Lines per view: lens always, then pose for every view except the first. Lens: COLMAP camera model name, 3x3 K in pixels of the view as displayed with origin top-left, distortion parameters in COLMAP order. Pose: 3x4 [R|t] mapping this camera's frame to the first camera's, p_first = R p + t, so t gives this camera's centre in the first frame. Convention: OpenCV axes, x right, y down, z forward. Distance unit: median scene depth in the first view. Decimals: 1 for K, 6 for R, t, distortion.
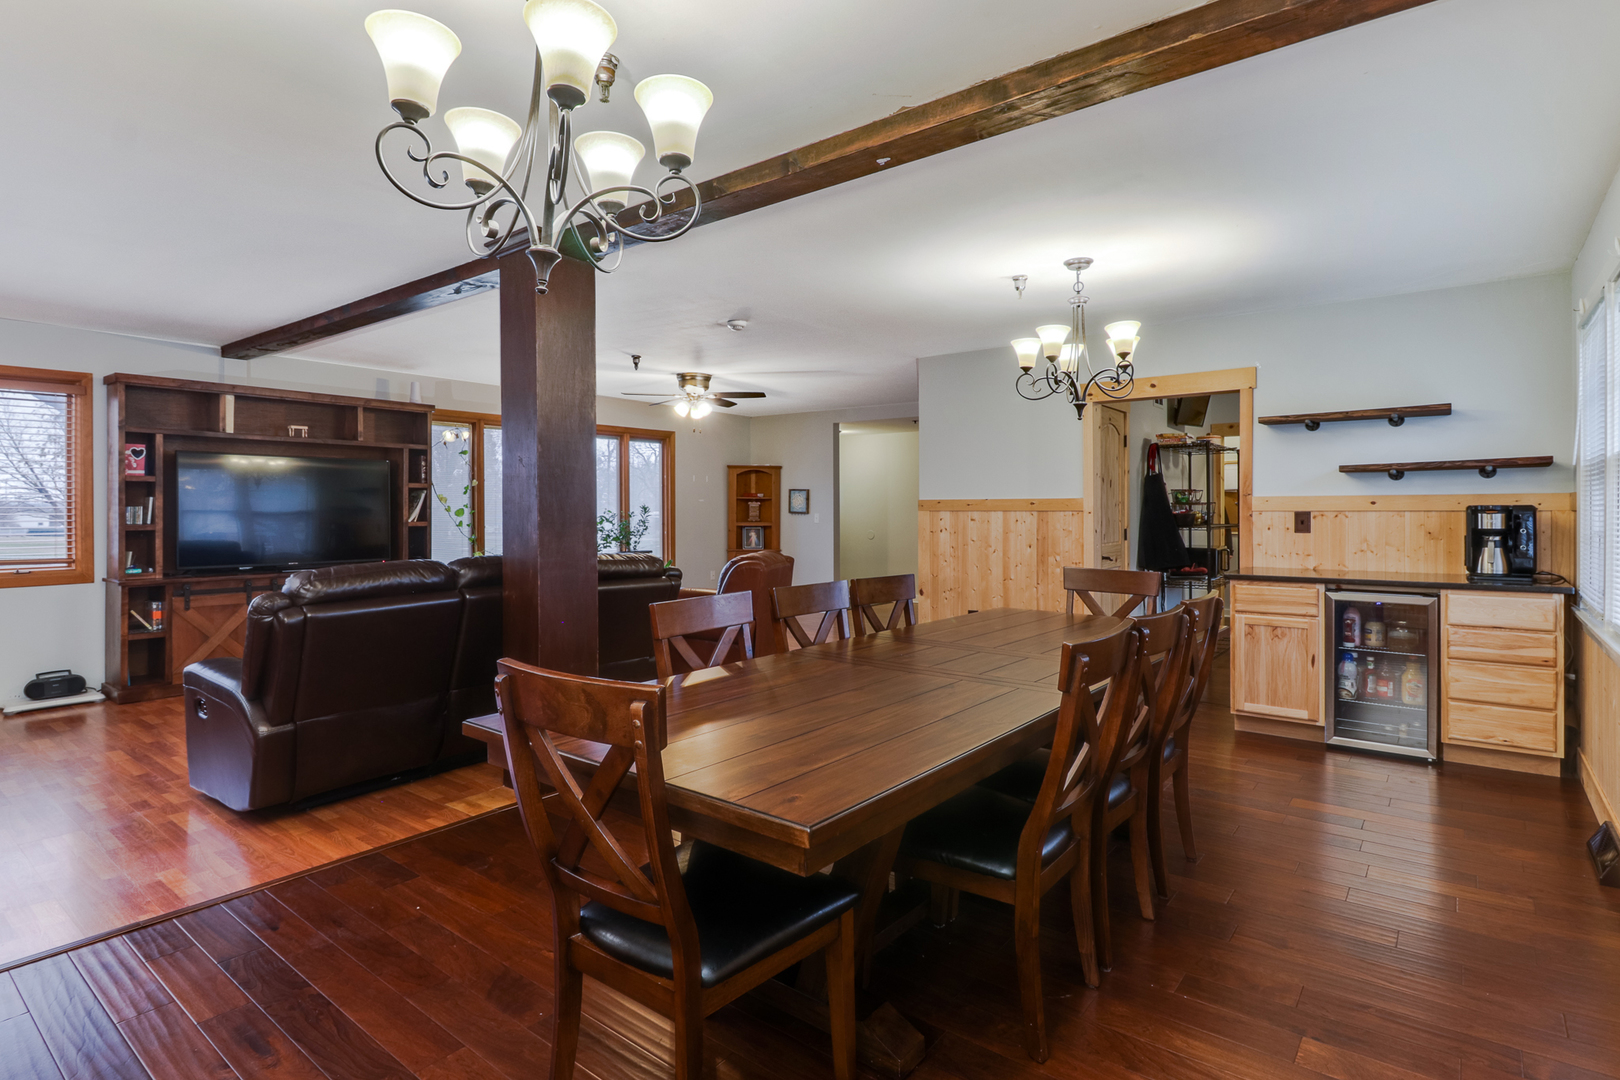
lens RADIAL K [[805.6, 0, 811.9], [0, 805.6, 509.0], [0, 0, 1]] dist [0.001155, 0.000074]
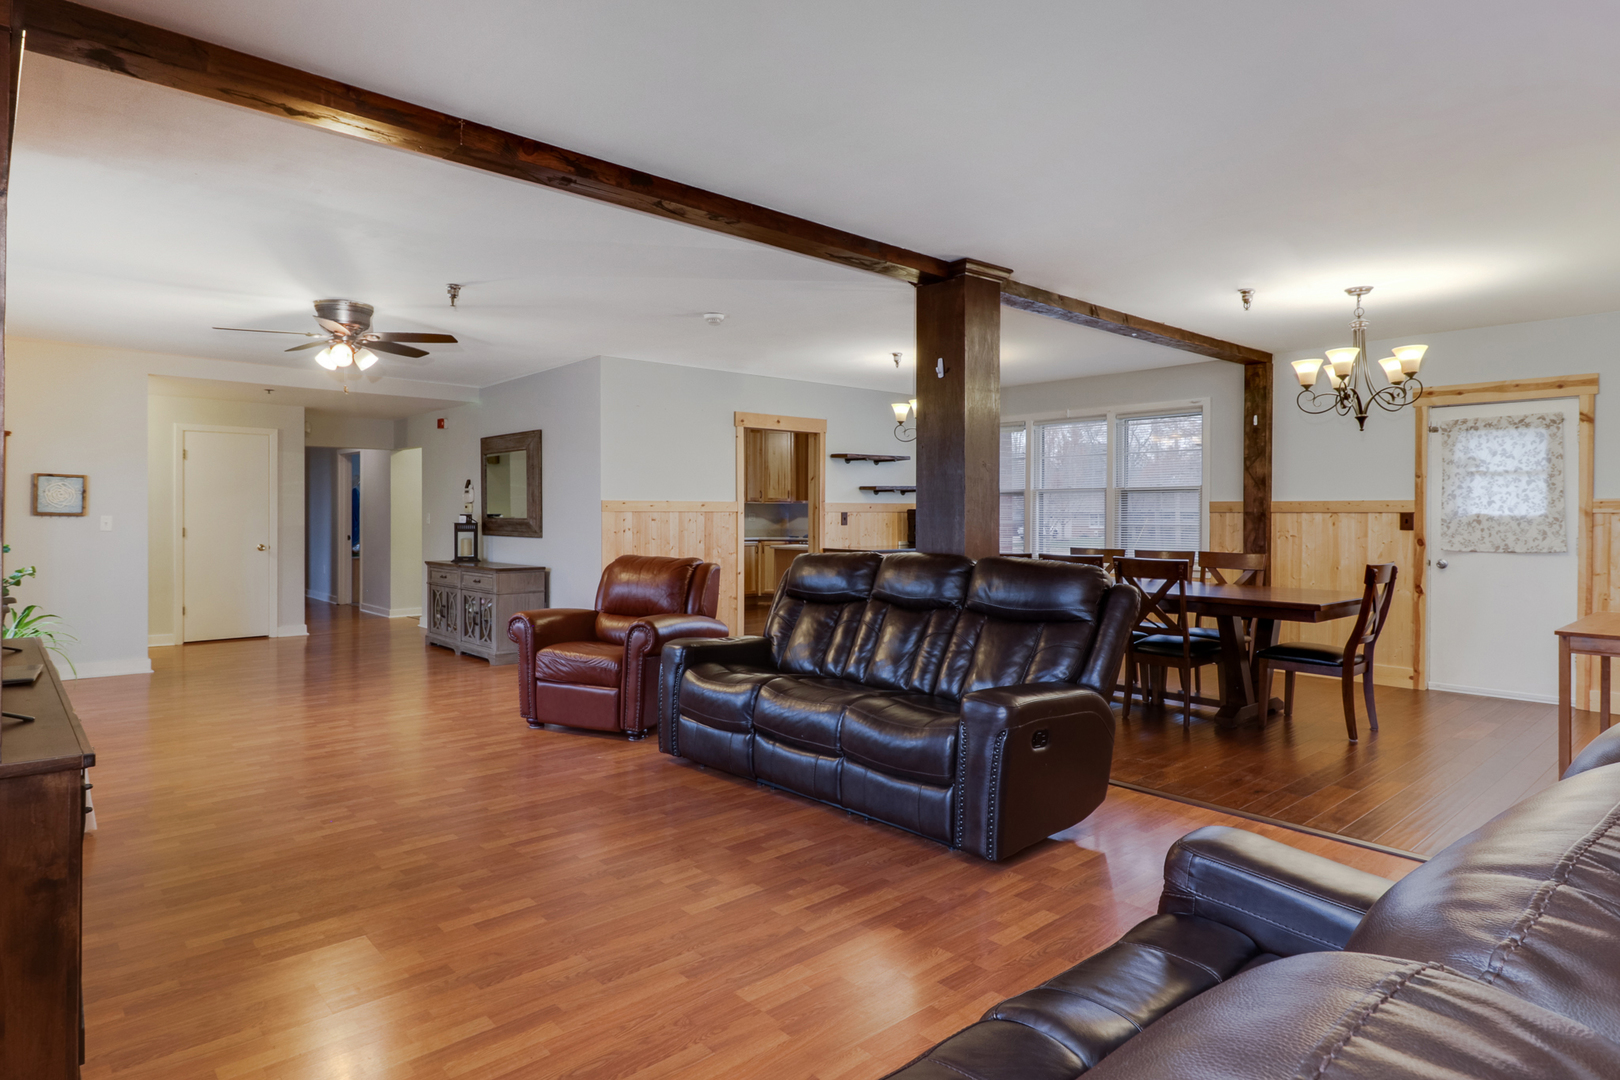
lens RADIAL K [[932.1, 0, 802.7], [0, 932.1, 506.7], [0, 0, 1]] dist [0.003702, 0.000101]
pose [[0.149299, 0.008016, 0.988760, -1.271726], [-0.002119, 0.999967, -0.007787, 0.006613], [-0.988790, -0.000933, 0.149311, 0.792542]]
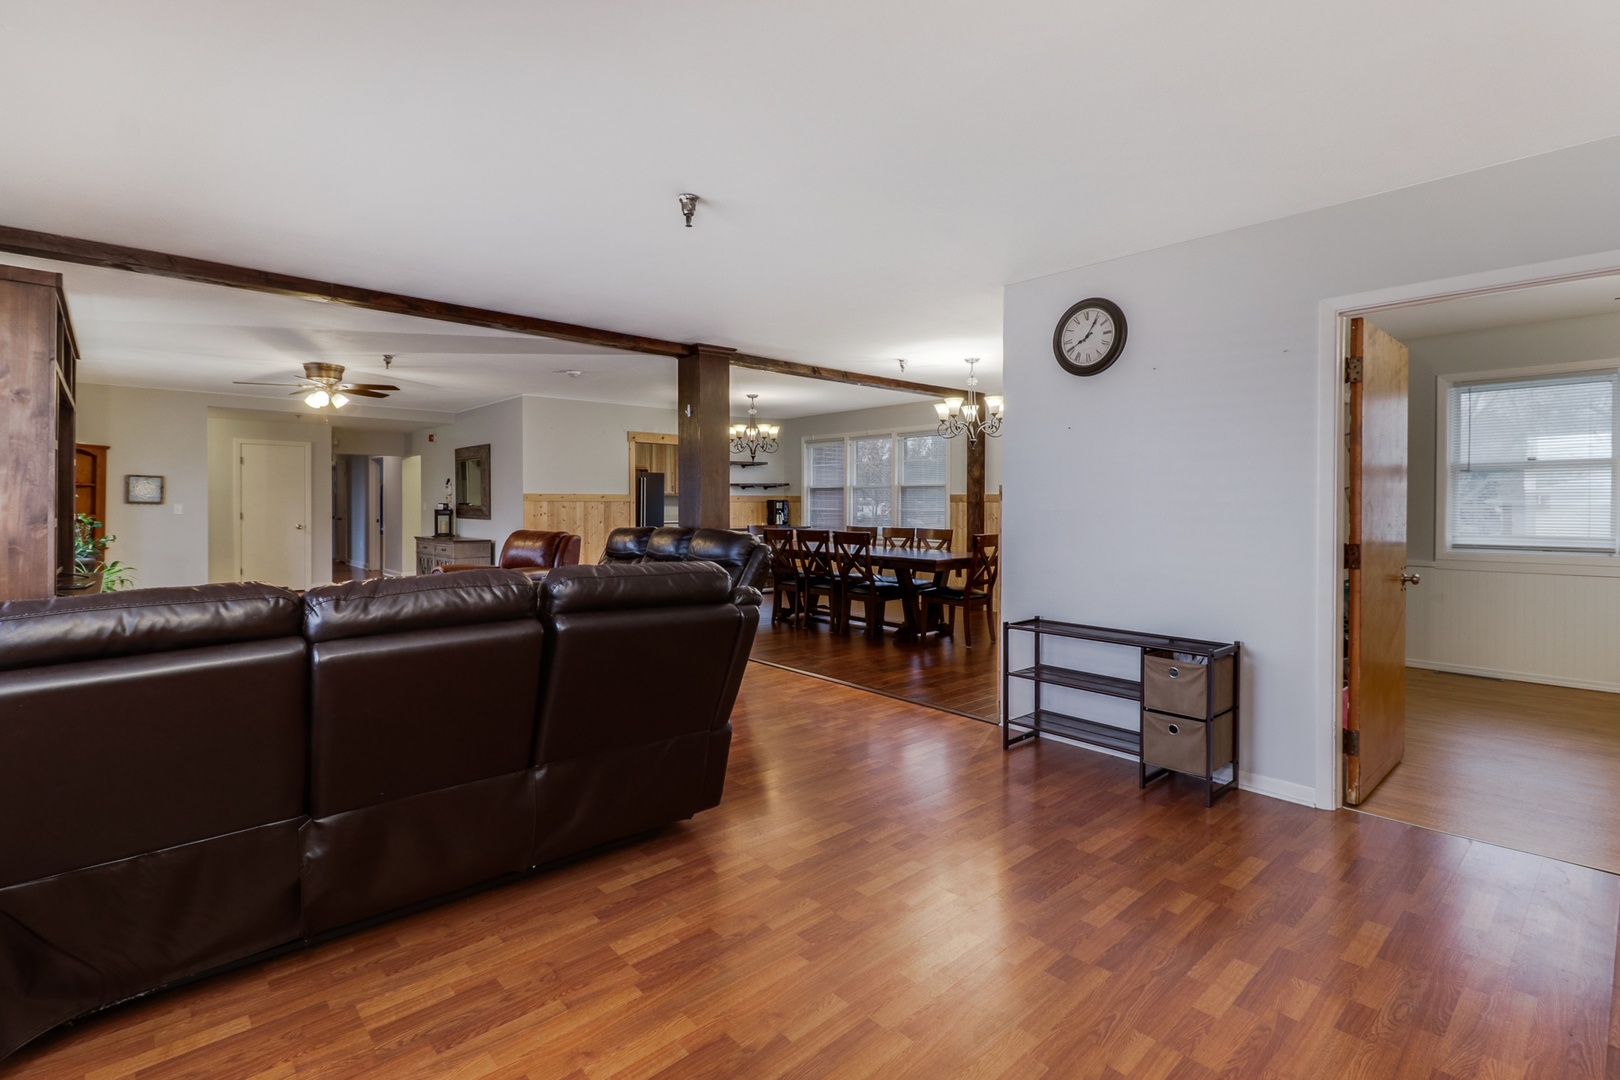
lens RADIAL K [[780.1, 0, 828.4], [0, 780.1, 505.3], [0, 0, 1]] dist [0.000741, -0.000080]
pose [[0.134216, -0.000658, 0.990952, -1.554385], [-0.002521, 0.999996, 0.001005, 0.009519], [-0.990949, -0.002633, 0.134214, 0.379127]]
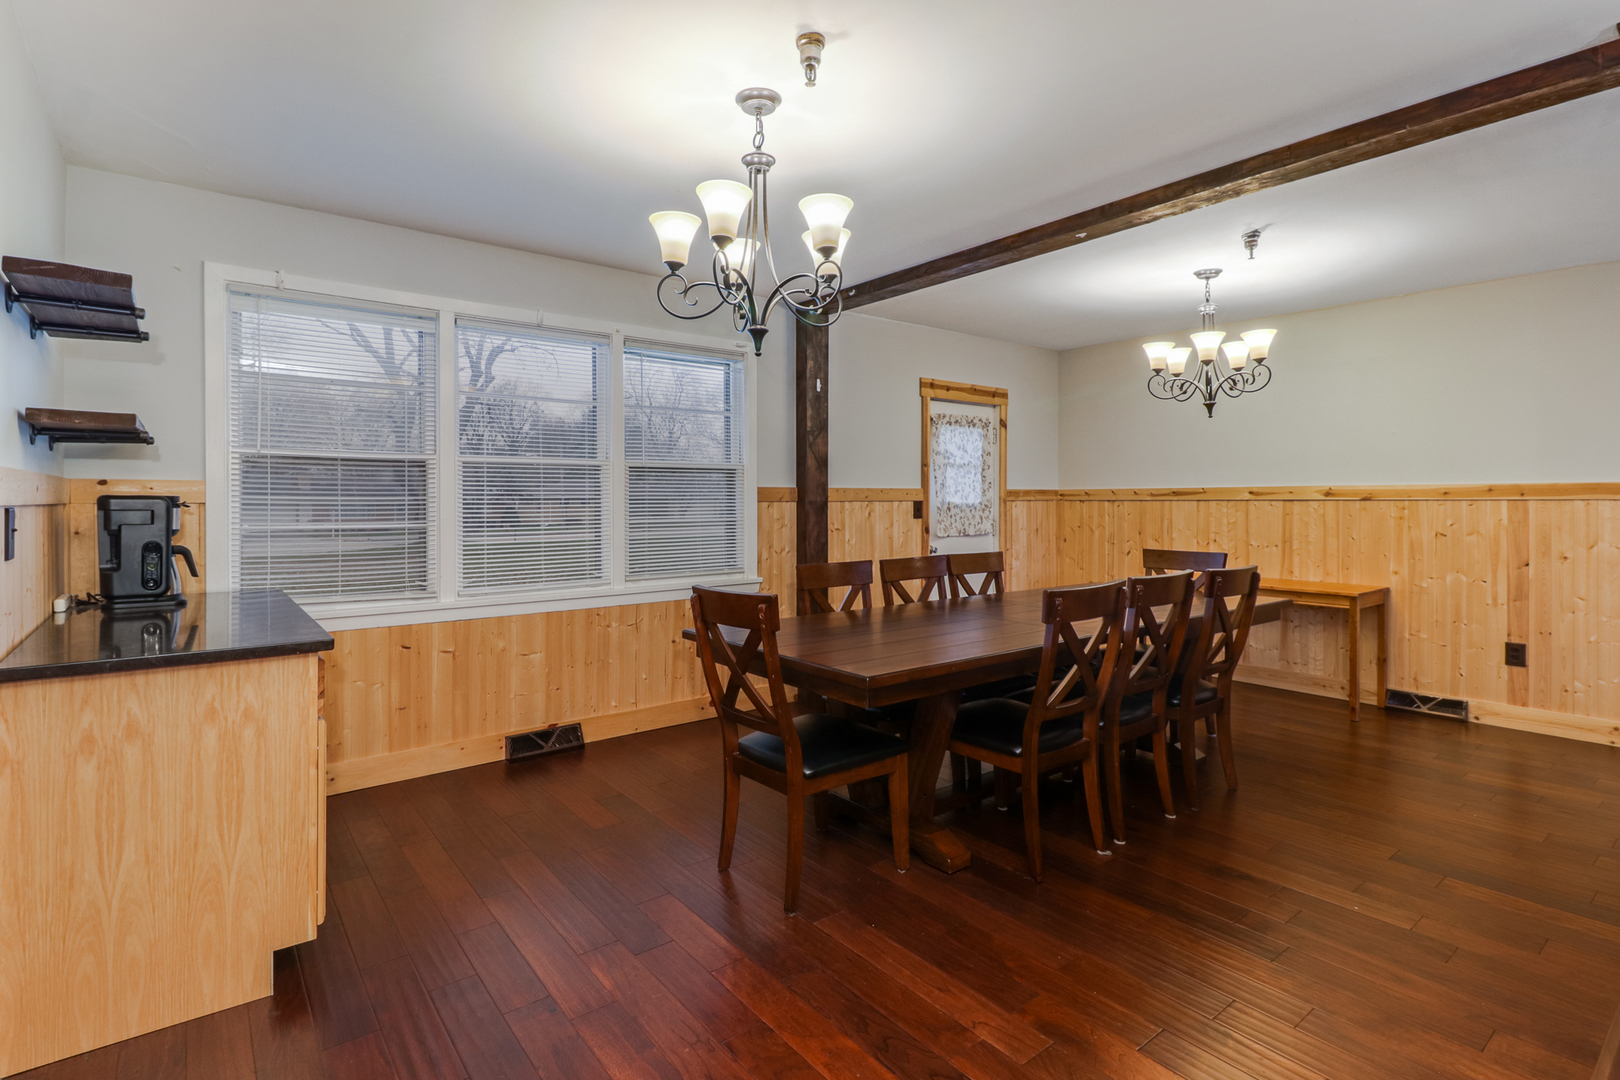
lens RADIAL K [[780.1, 0, 828.4], [0, 780.1, 505.3], [0, 0, 1]] dist [0.000741, -0.000080]
pose [[-0.976680, 0.002184, 0.214688, 0.120354], [0.003708, 0.999971, 0.006698, 0.000907], [-0.214667, 0.007338, -0.976660, 1.272609]]
